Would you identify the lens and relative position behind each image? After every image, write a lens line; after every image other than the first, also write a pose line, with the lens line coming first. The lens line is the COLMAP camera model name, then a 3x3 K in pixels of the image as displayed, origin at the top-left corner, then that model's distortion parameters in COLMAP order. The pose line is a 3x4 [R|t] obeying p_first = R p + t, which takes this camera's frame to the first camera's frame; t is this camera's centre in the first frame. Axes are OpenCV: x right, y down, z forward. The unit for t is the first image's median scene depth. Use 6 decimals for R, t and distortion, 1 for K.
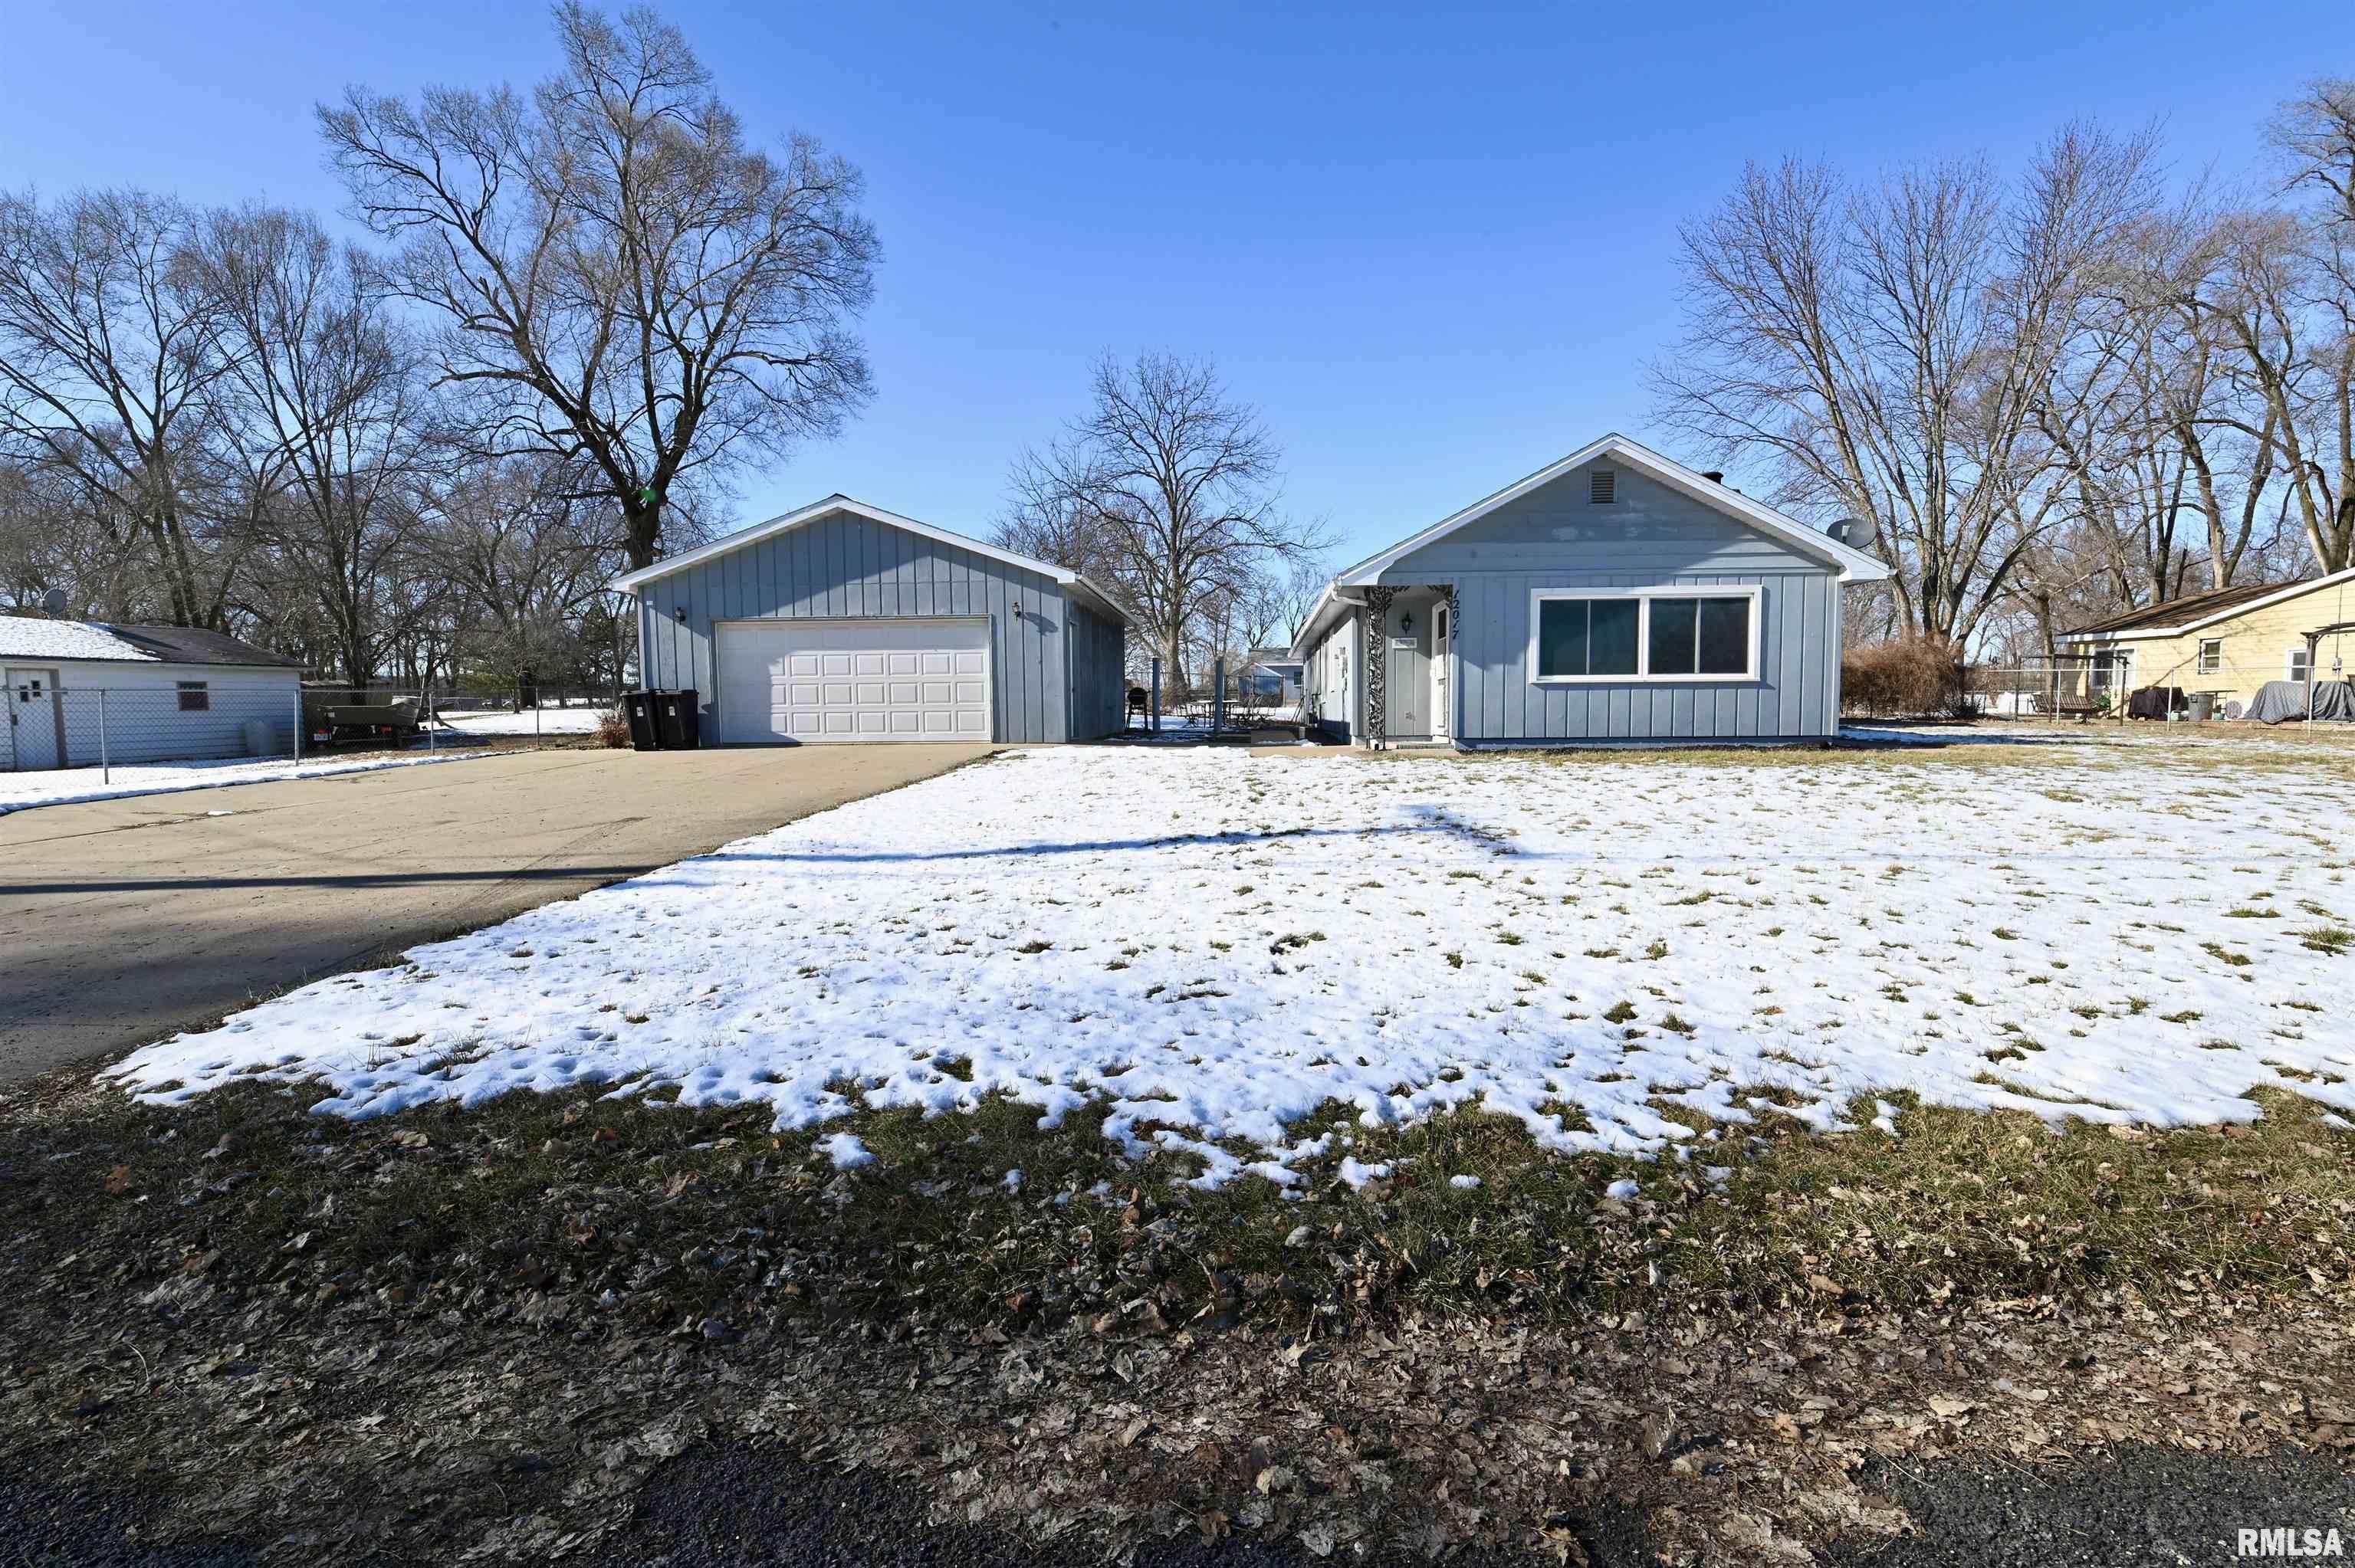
lens RADIAL K [[1012.1, 0, 1181.3], [0, 1012.1, 785.1], [0, 0, 1]] dist [-0.006919, -0.007149]
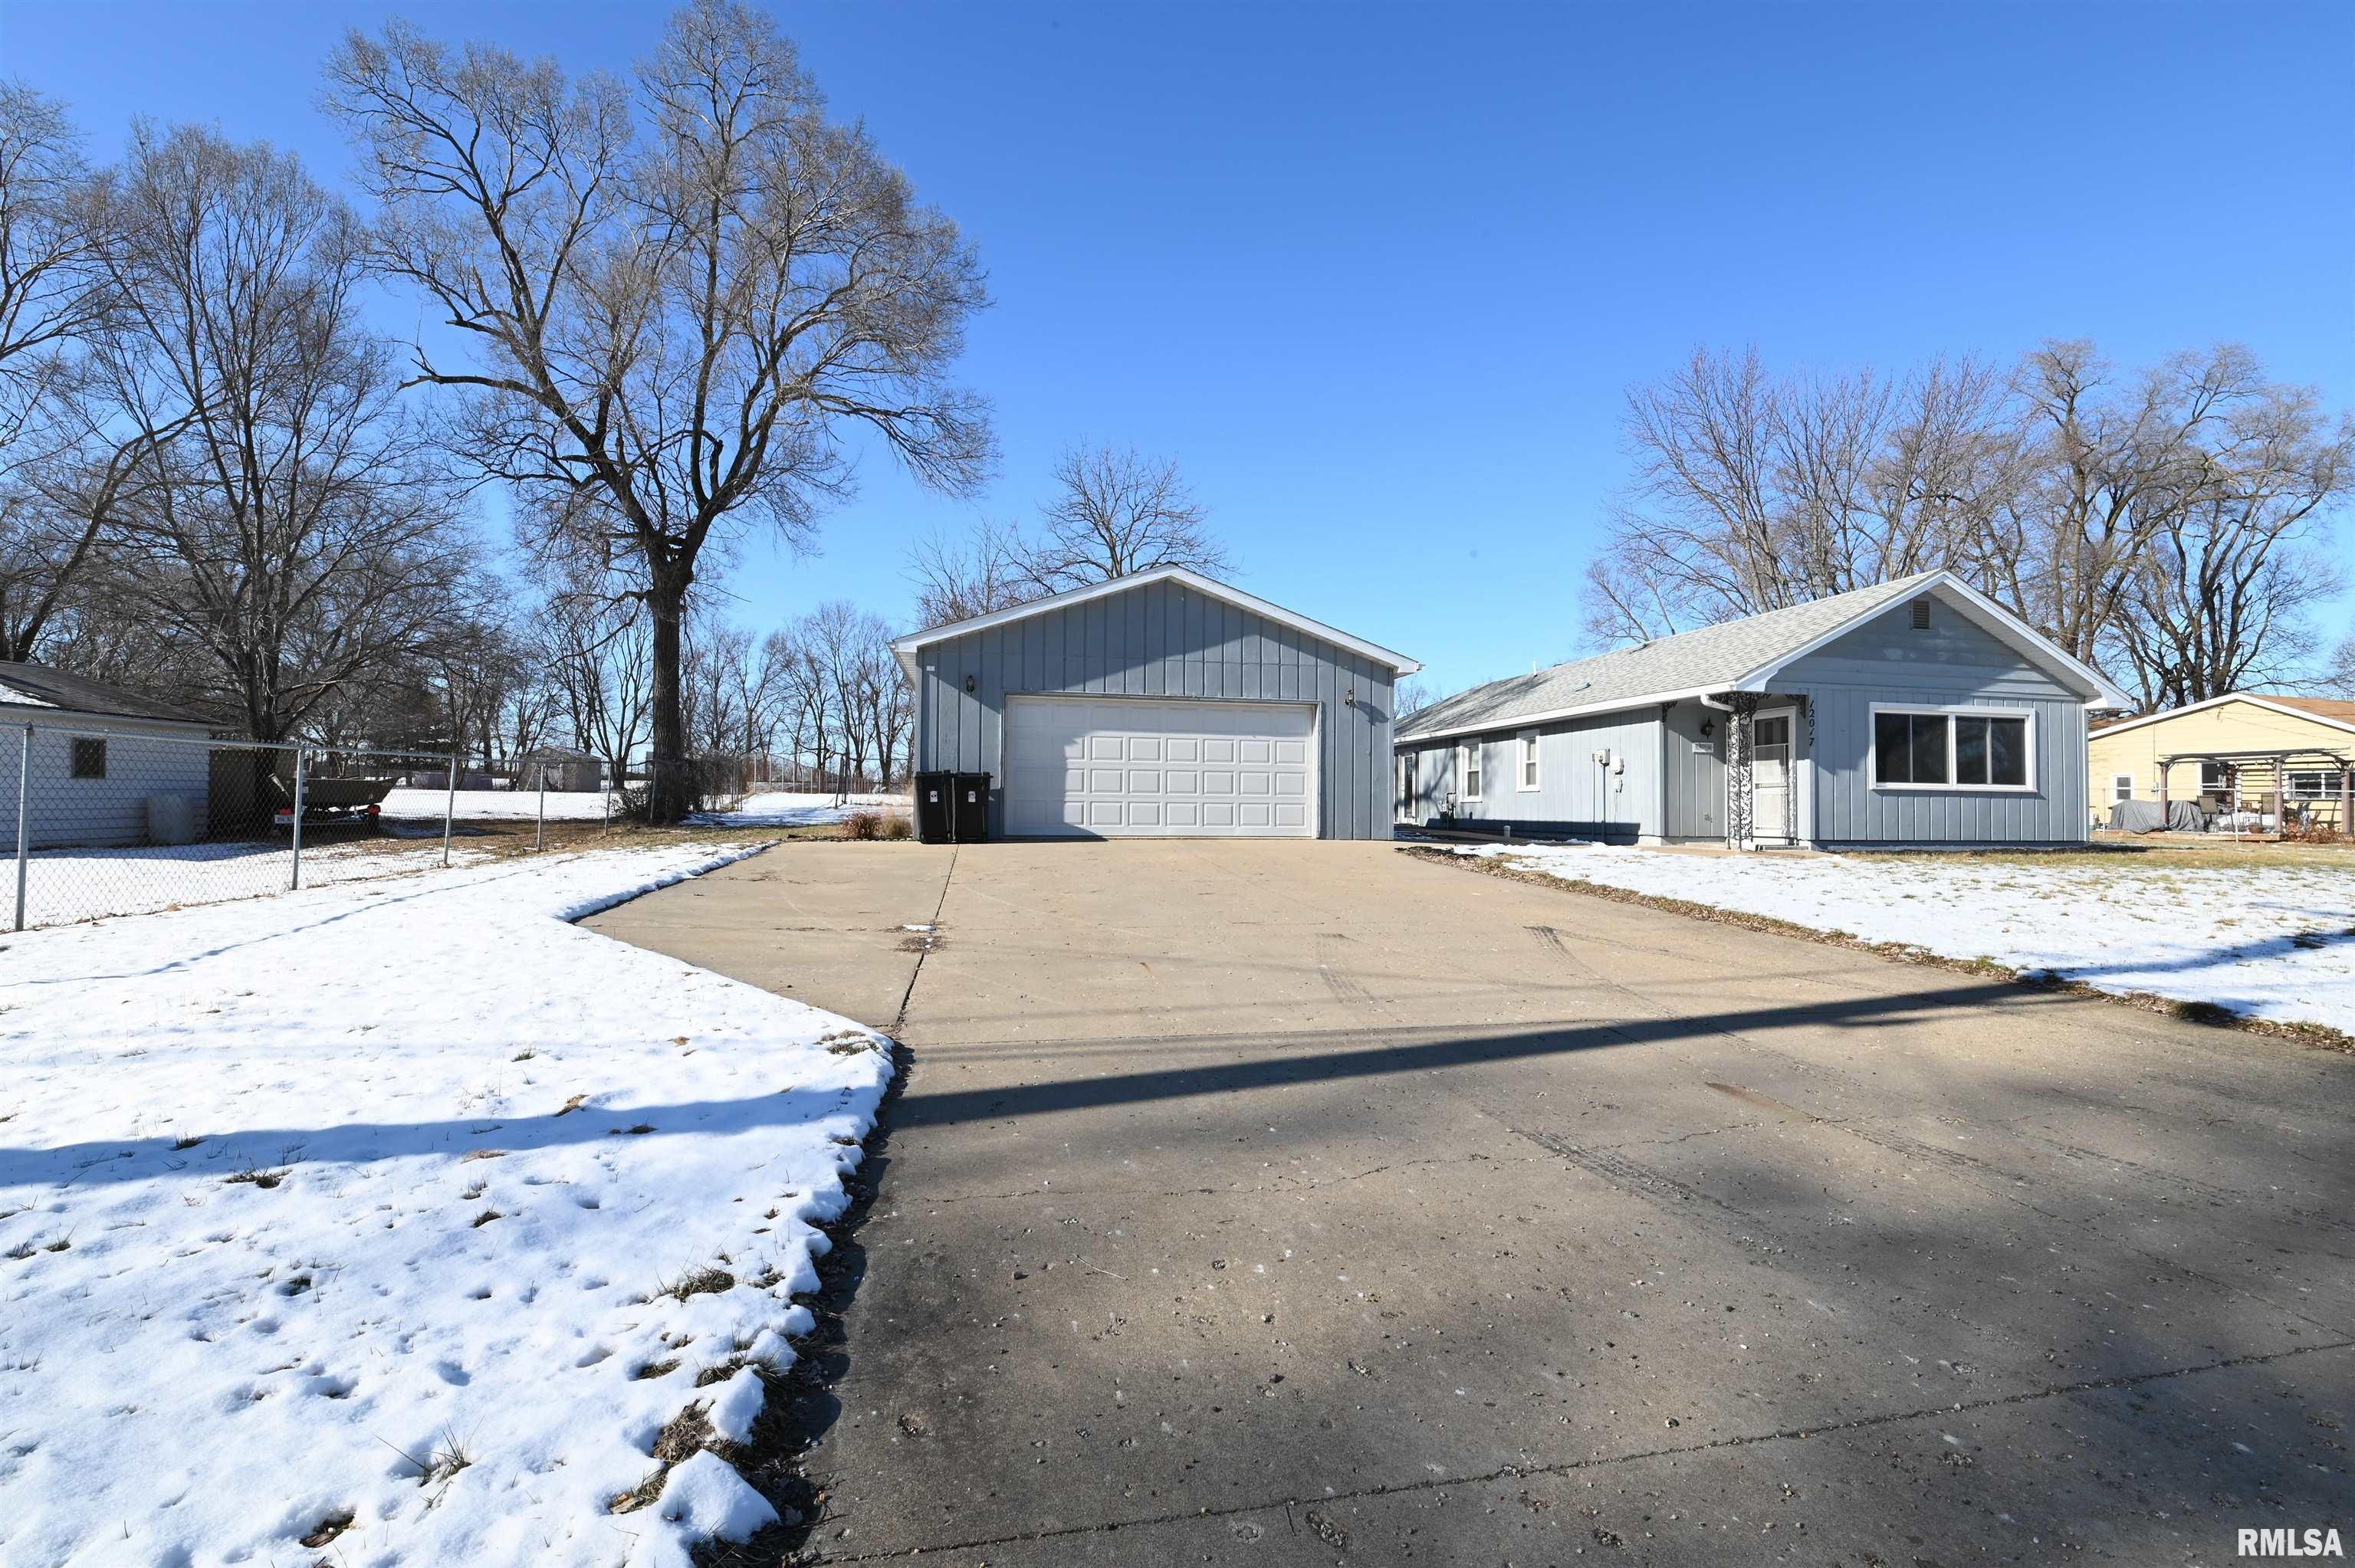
lens RADIAL K [[1012.1, 0, 1190.6], [0, 1012.1, 784.4], [0, 0, 1]] dist [-0.006919, -0.007149]
pose [[0.964451, 0.025770, 0.263003, -0.544975], [-0.000172, 0.995295, -0.096891, -0.001959], [-0.264262, 0.093402, 0.959917, 0.143364]]
